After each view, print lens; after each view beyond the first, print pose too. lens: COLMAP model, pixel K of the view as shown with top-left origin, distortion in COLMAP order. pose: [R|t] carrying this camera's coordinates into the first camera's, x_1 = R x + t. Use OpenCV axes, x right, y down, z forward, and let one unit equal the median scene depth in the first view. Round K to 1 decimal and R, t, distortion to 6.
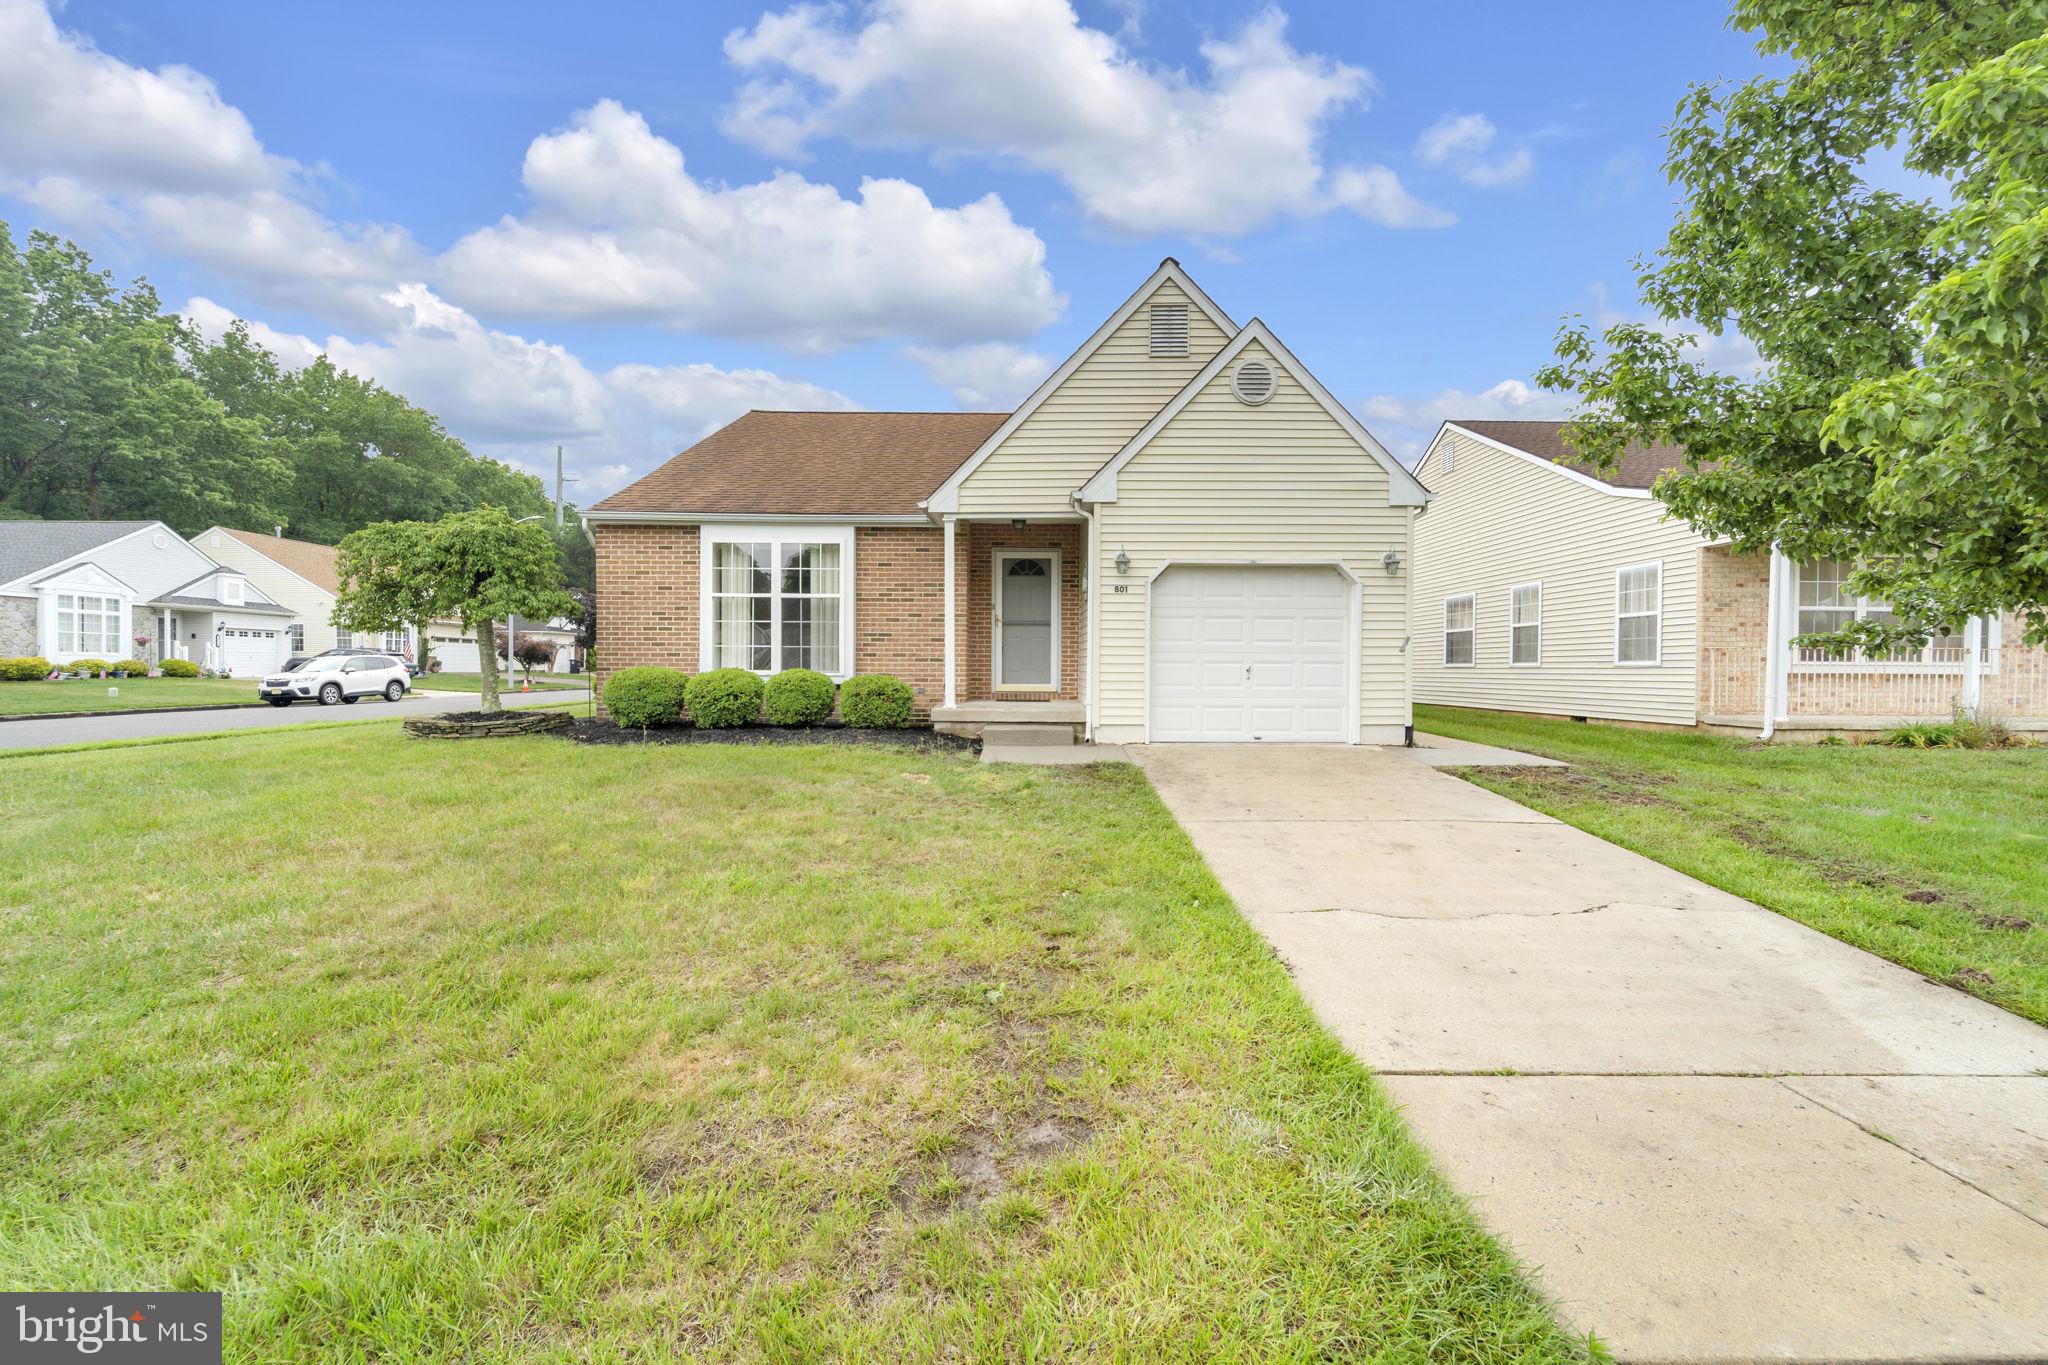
lens RADIAL K [[838.6, 0, 1009.4], [0, 838.6, 675.7], [0, 0, 1]] dist [-0.001848, -0.000677]
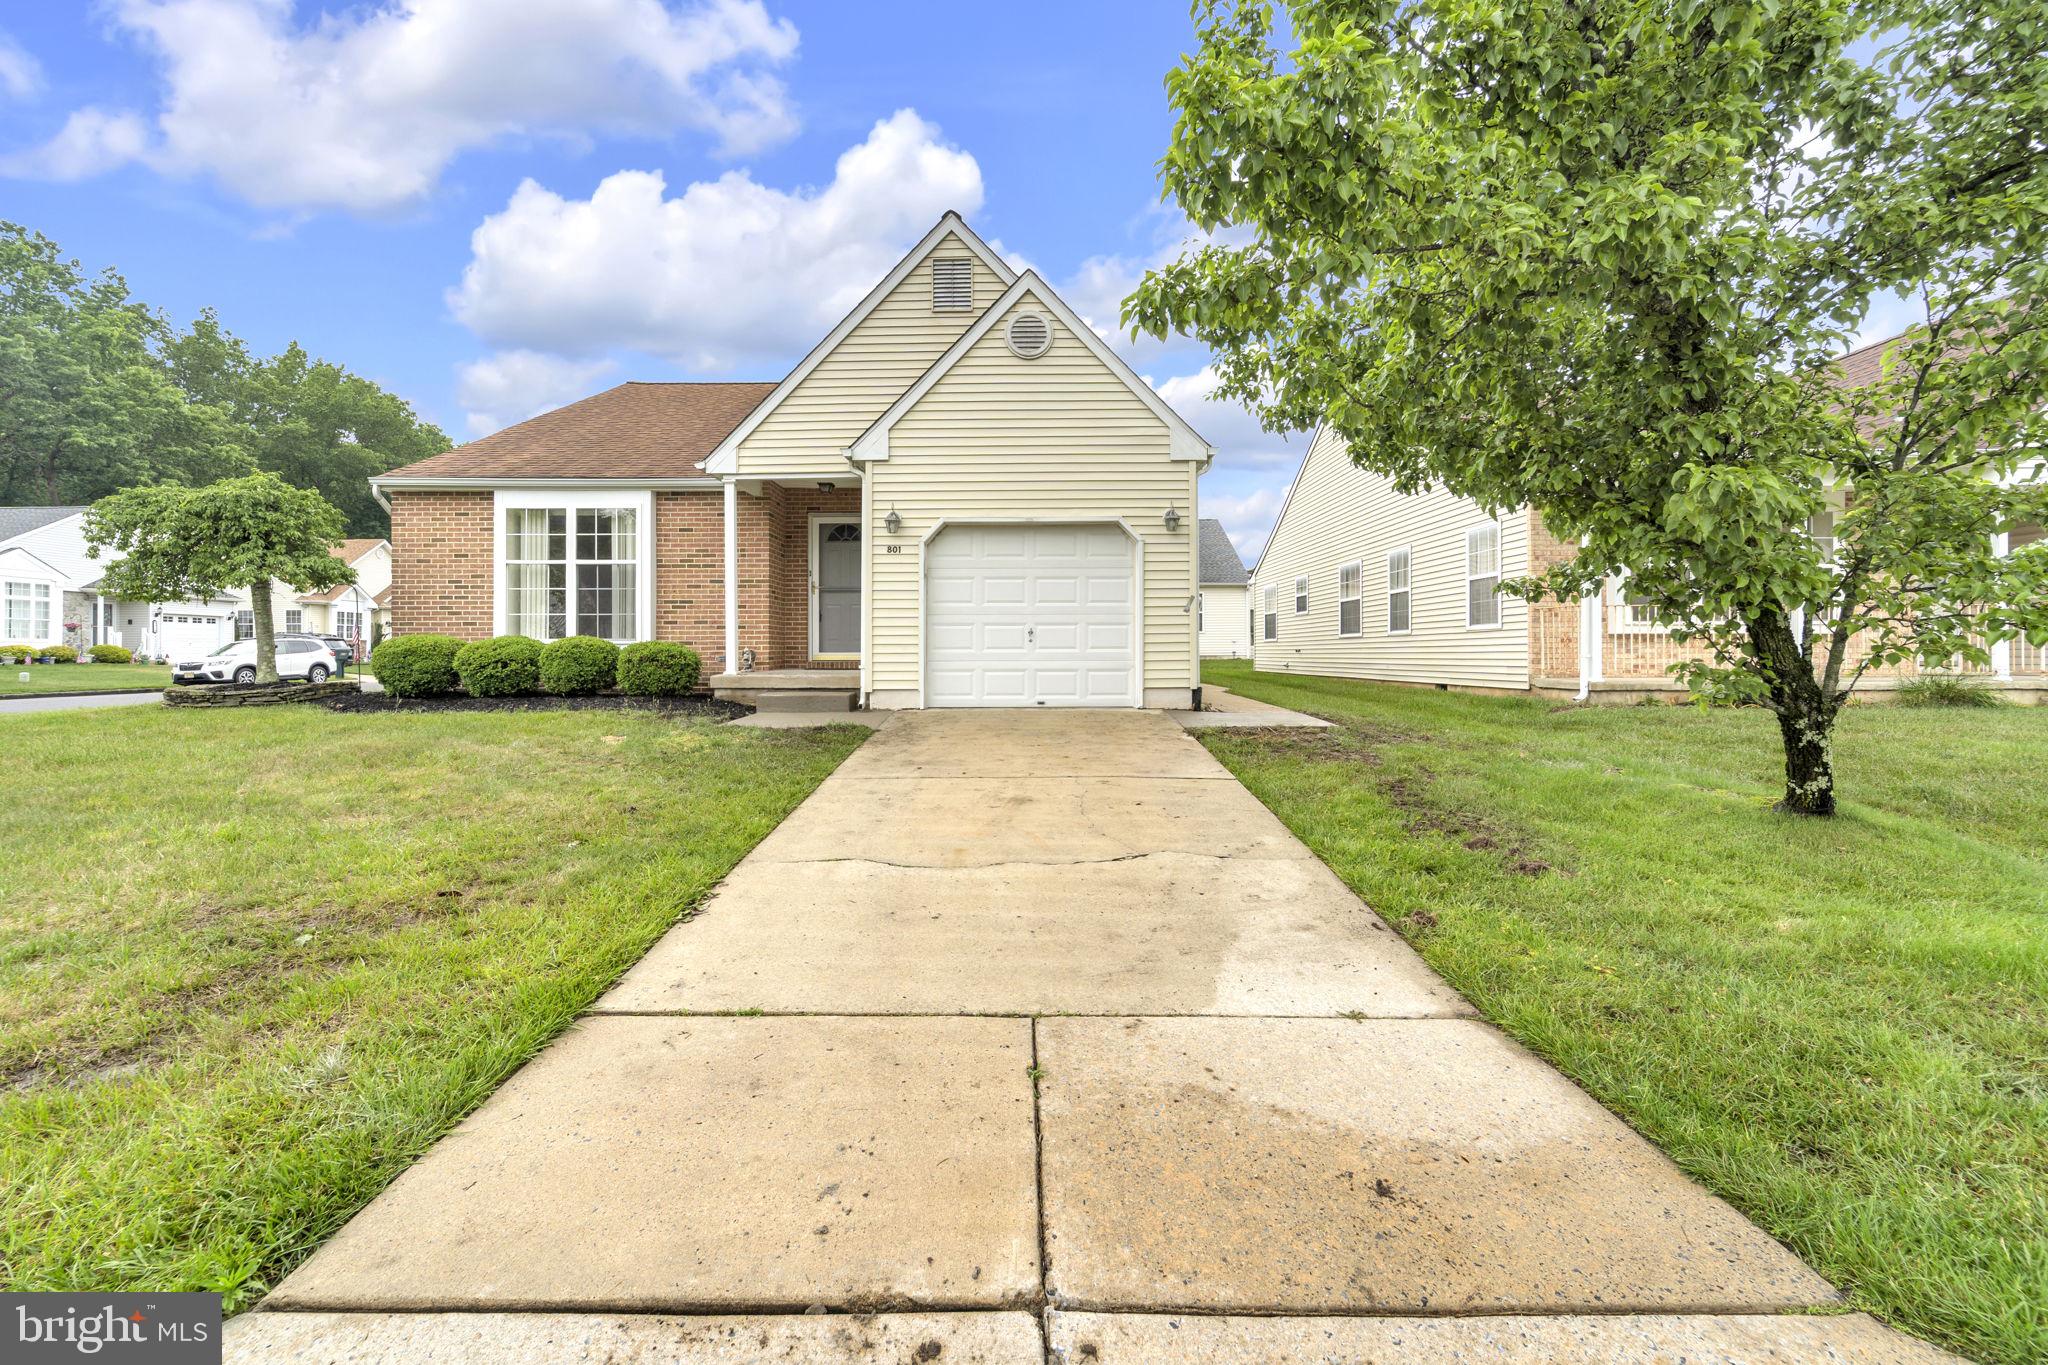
lens RADIAL K [[838.6, 0, 1022.0], [0, 838.6, 663.8], [0, 0, 1]] dist [-0.001848, -0.000677]
pose [[0.999957, -0.007882, -0.004952, 0.259007], [0.007889, 0.999968, 0.001358, 0.026474], [0.004941, -0.001397, 0.999987, 0.024139]]
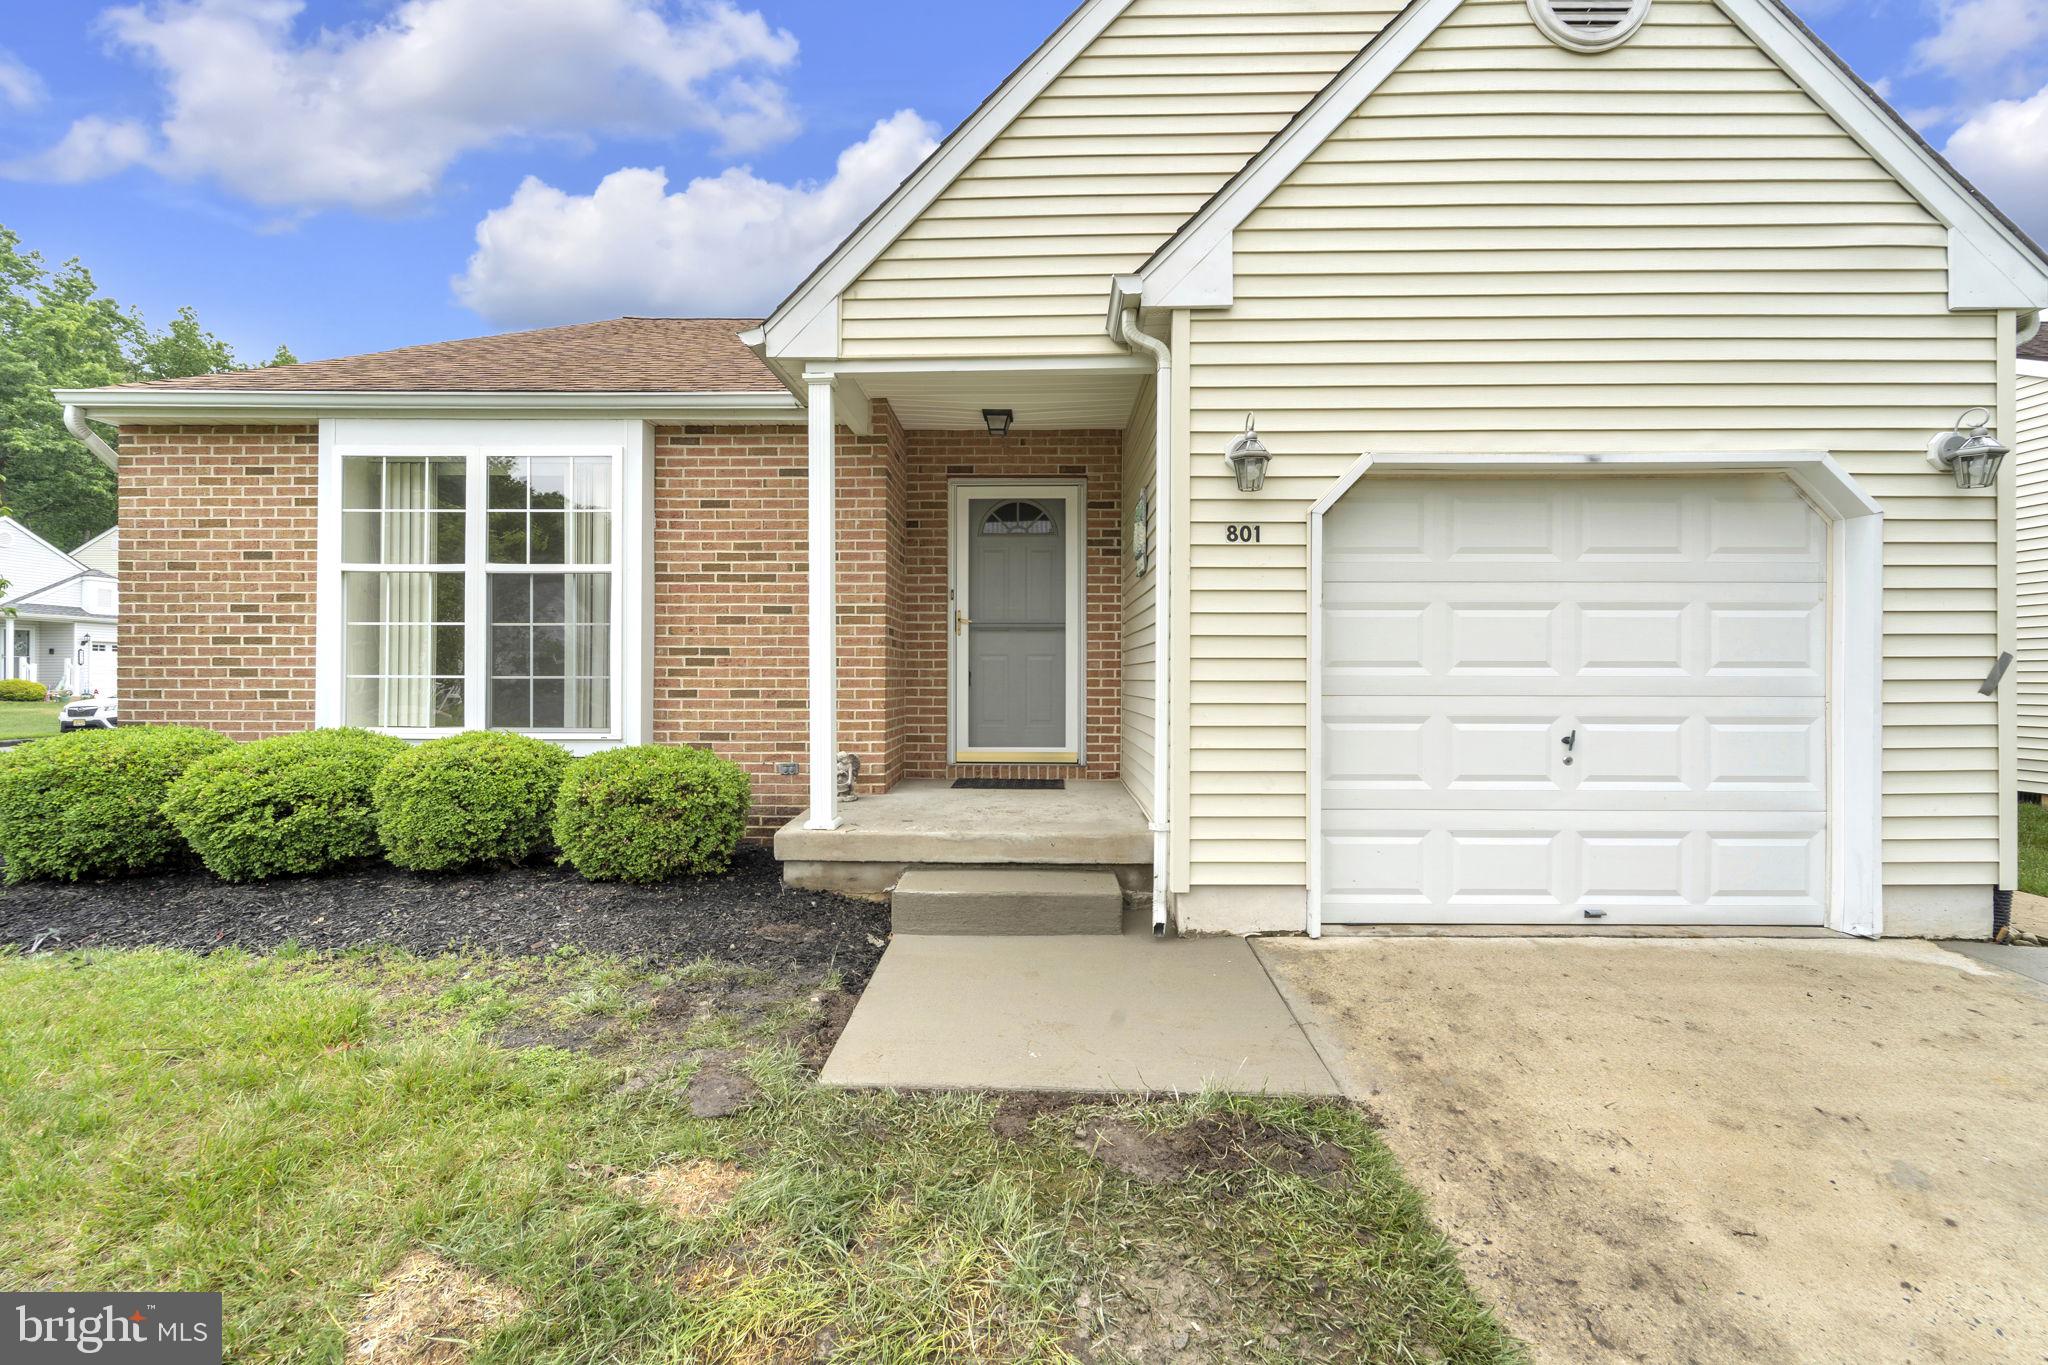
lens RADIAL K [[838.6, 0, 1008.5], [0, 838.6, 680.3], [0, 0, 1]] dist [-0.001848, -0.000677]
pose [[0.999674, -0.002417, -0.025418, 0.031224], [0.002231, 0.999971, -0.007336, -0.029968], [0.025435, 0.007277, 0.999650, 0.555544]]
